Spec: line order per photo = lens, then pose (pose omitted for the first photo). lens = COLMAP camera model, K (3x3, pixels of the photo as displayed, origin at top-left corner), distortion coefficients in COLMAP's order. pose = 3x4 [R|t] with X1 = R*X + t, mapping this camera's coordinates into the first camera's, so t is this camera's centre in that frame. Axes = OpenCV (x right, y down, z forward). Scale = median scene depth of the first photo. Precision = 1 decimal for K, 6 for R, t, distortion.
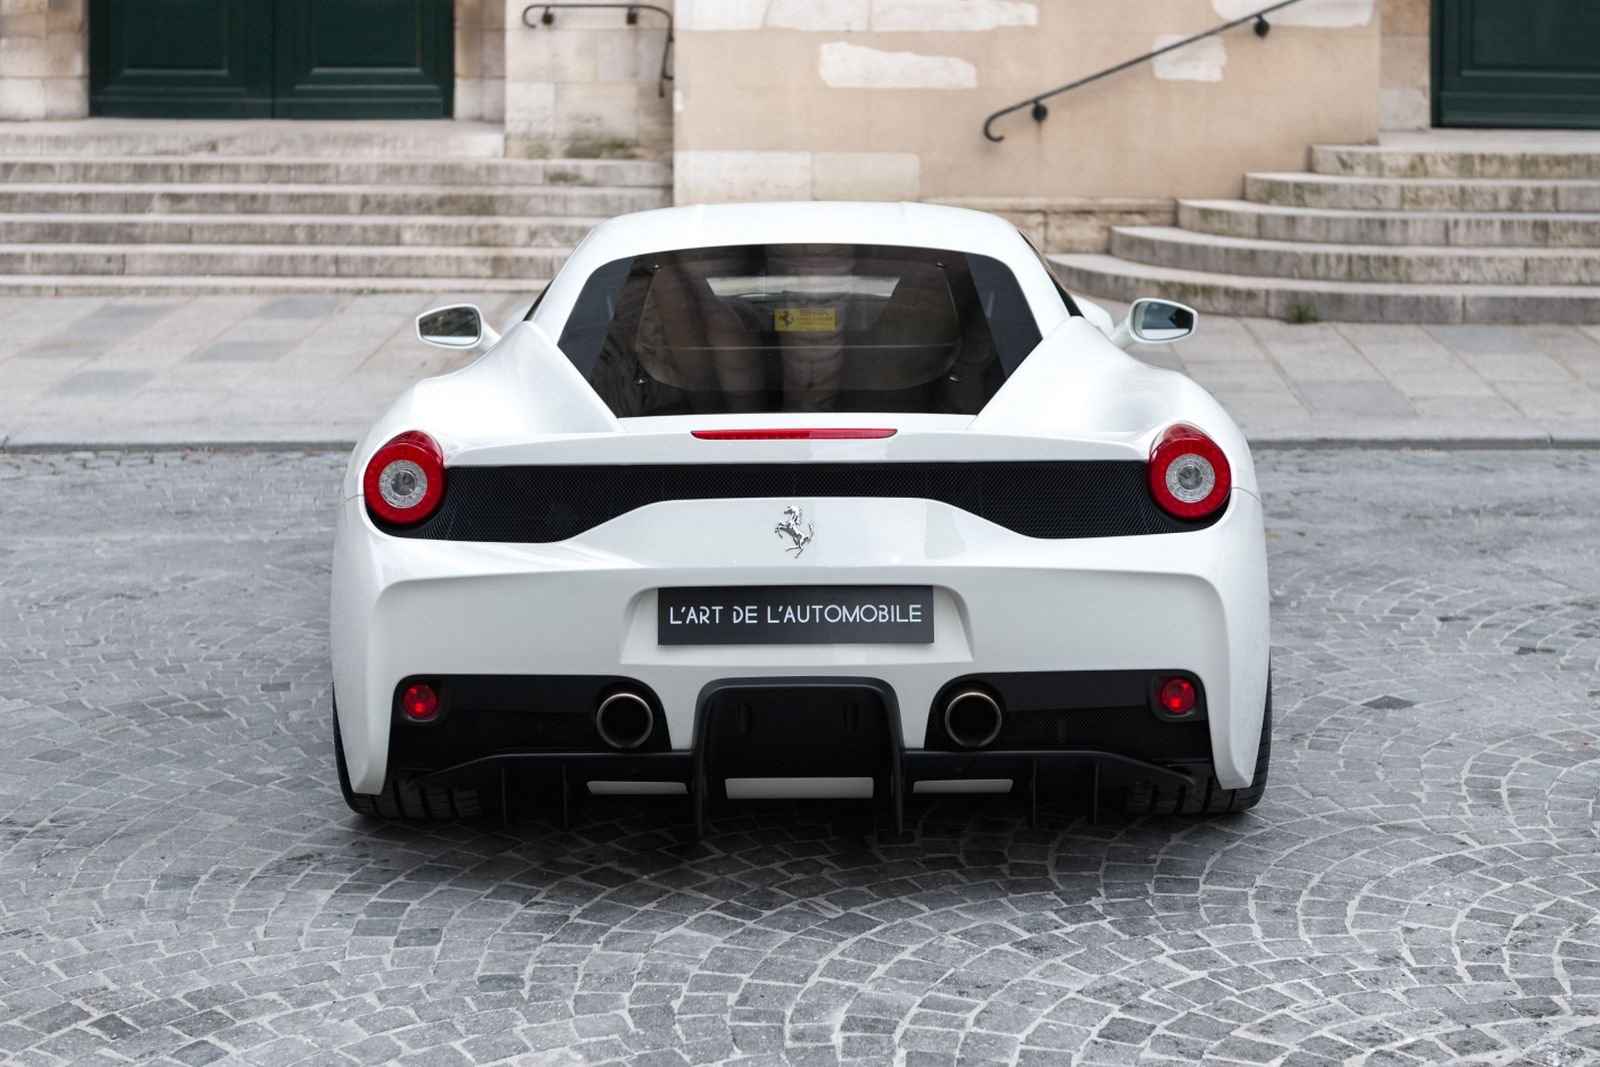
lens RADIAL K [[2549.2, 0, 833.3], [0, 2549.2, 83.3], [0, 0, 1]] dist [-0.023596, 0.001378]
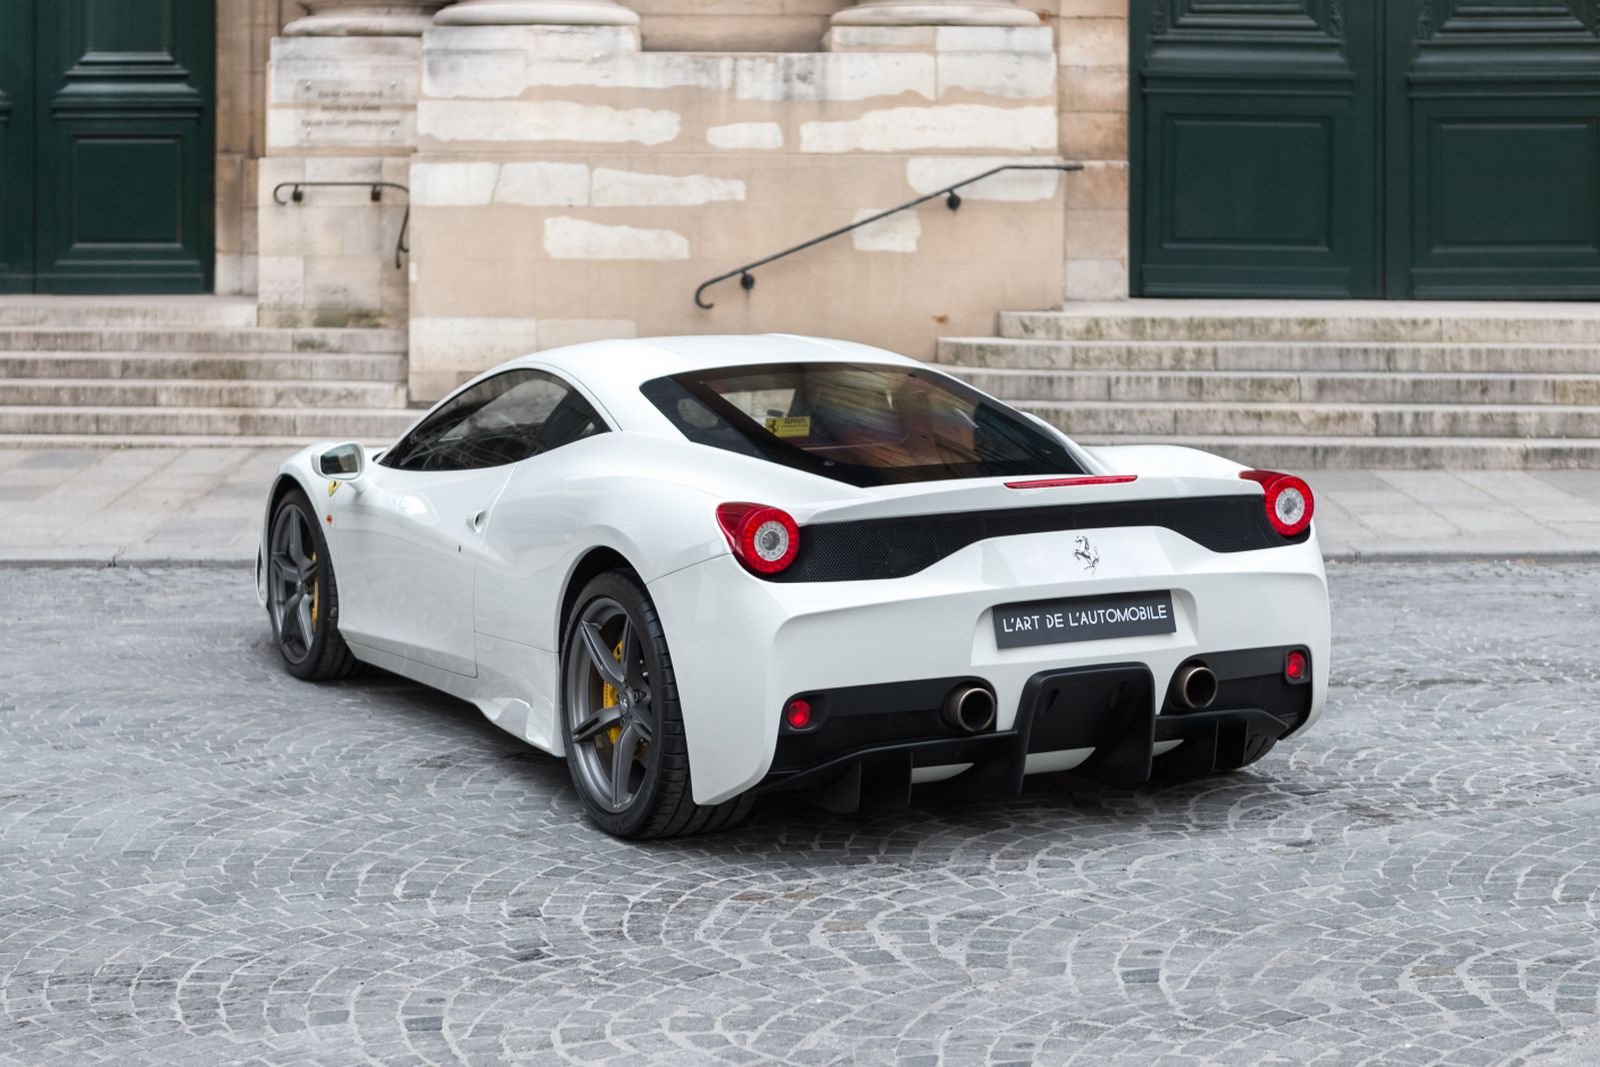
lens RADIAL K [[2868.3, 0, 717.7], [0, 2868.3, 311.2], [0, 0, 1]] dist [-0.094537, 0.309530]
pose [[0.999995, -0.002493, -0.002133, 0.075435], [0.002511, 0.999961, 0.008420, 0.014620], [0.002112, -0.008426, 0.999962, -0.226333]]
